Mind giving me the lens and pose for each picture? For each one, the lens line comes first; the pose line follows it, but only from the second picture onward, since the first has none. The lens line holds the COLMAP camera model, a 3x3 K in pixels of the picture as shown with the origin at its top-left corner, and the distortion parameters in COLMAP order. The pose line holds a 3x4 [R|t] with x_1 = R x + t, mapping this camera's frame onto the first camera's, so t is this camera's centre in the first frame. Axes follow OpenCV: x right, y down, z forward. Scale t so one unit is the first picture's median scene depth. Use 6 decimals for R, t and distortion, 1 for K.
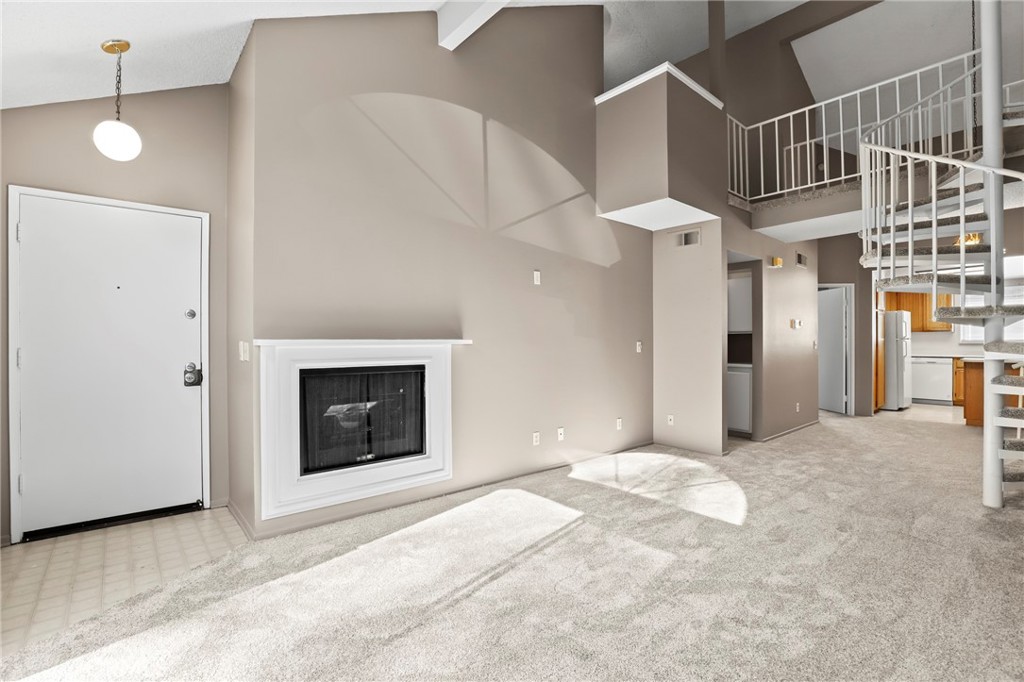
lens RADIAL K [[469.2, 0, 512.0], [0, 469.2, 341.0], [0, 0, 1]] dist [-0.000901, -0.000120]
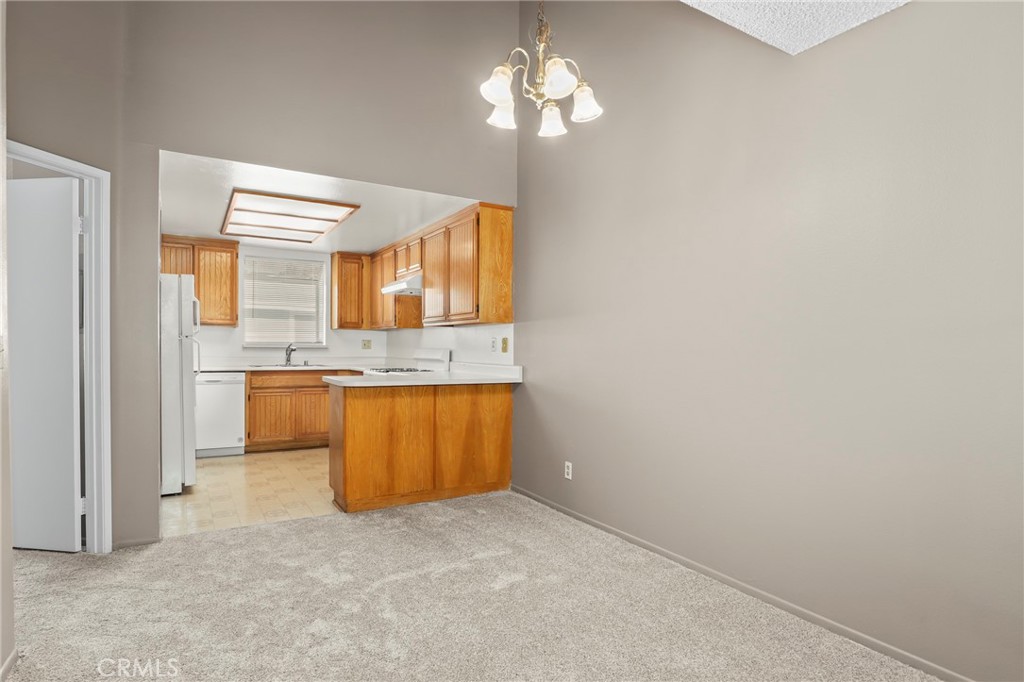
lens RADIAL K [[535.2, 0, 512.5], [0, 535.2, 356.8], [0, 0, 1]] dist [0.000174, 0.000069]
pose [[0.166361, -0.018007, 0.985900, 0.376105], [-0.003196, 0.999818, 0.018801, 0.004152], [-0.986060, -0.006278, 0.166274, 0.621139]]
